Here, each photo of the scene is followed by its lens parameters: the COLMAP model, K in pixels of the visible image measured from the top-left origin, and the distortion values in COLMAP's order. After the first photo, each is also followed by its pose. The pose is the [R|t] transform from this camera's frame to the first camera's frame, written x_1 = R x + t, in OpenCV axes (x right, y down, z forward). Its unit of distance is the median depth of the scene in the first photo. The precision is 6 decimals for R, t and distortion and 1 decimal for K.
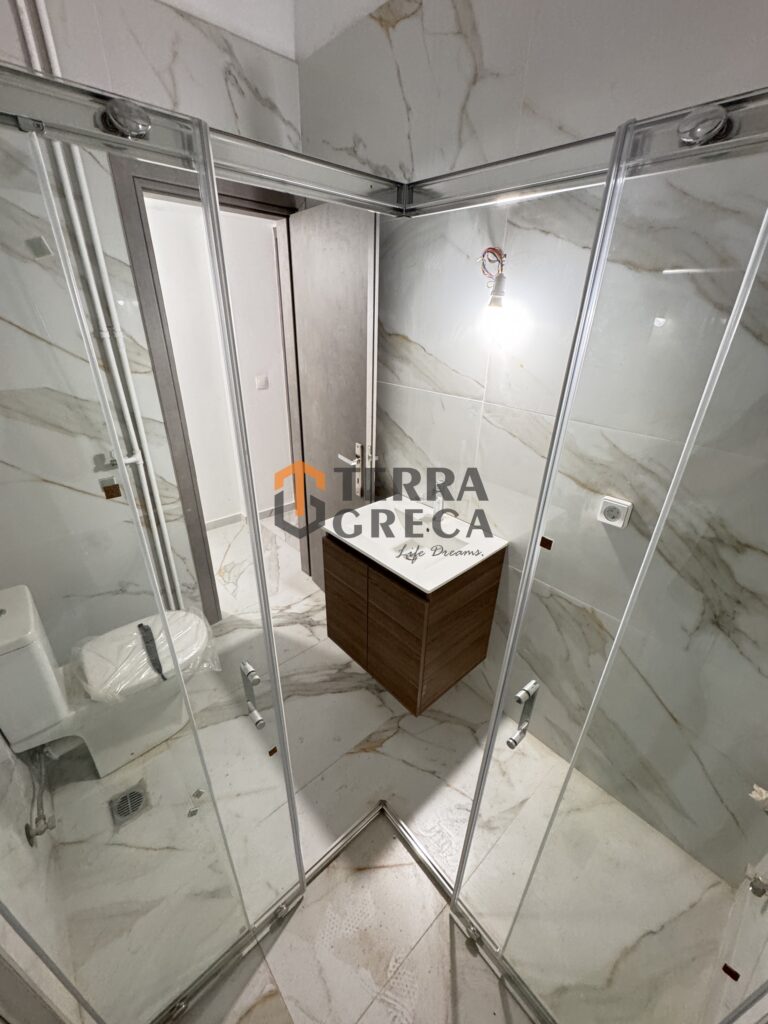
lens RADIAL K [[407.2, 0, 384.5], [0, 407.2, 513.0], [0, 0, 1]] dist [-0.004691, 0.000622]
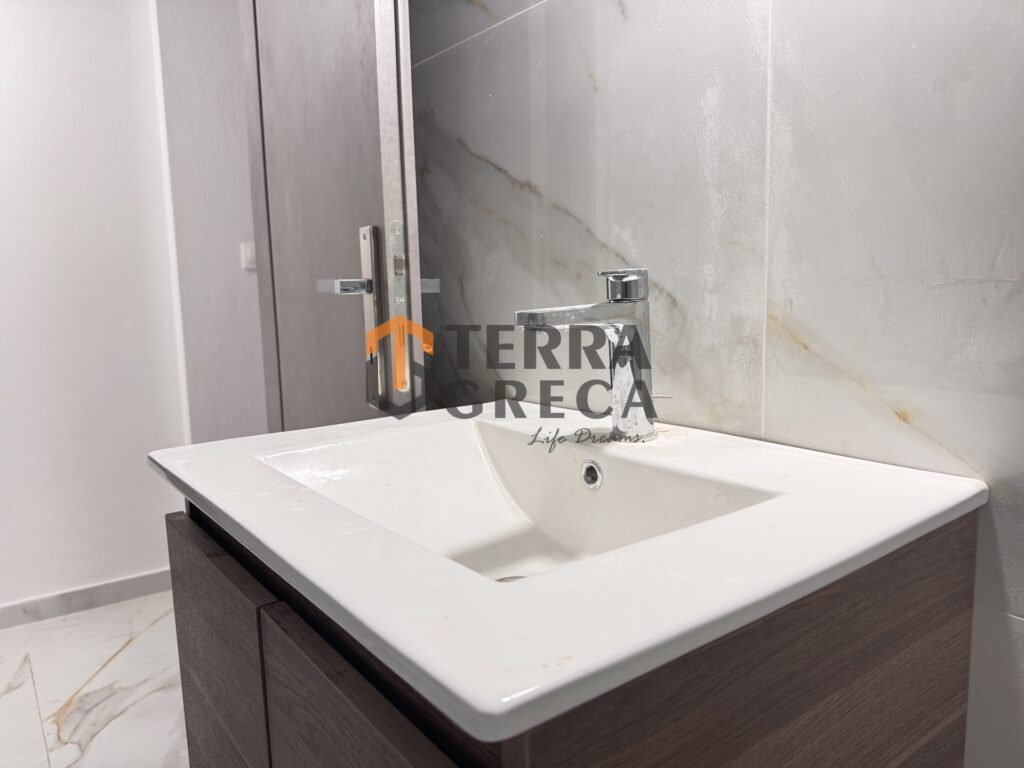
lens RADIAL K [[729.8, 0, 510.9], [0, 729.8, 386.0], [0, 0, 1]] dist [0.004474, 0.001683]
pose [[0.993119, -0.040790, -0.109779, 0.099732], [0.003997, 0.948642, -0.316328, 0.116442], [0.117044, 0.313712, 0.942277, 0.534425]]
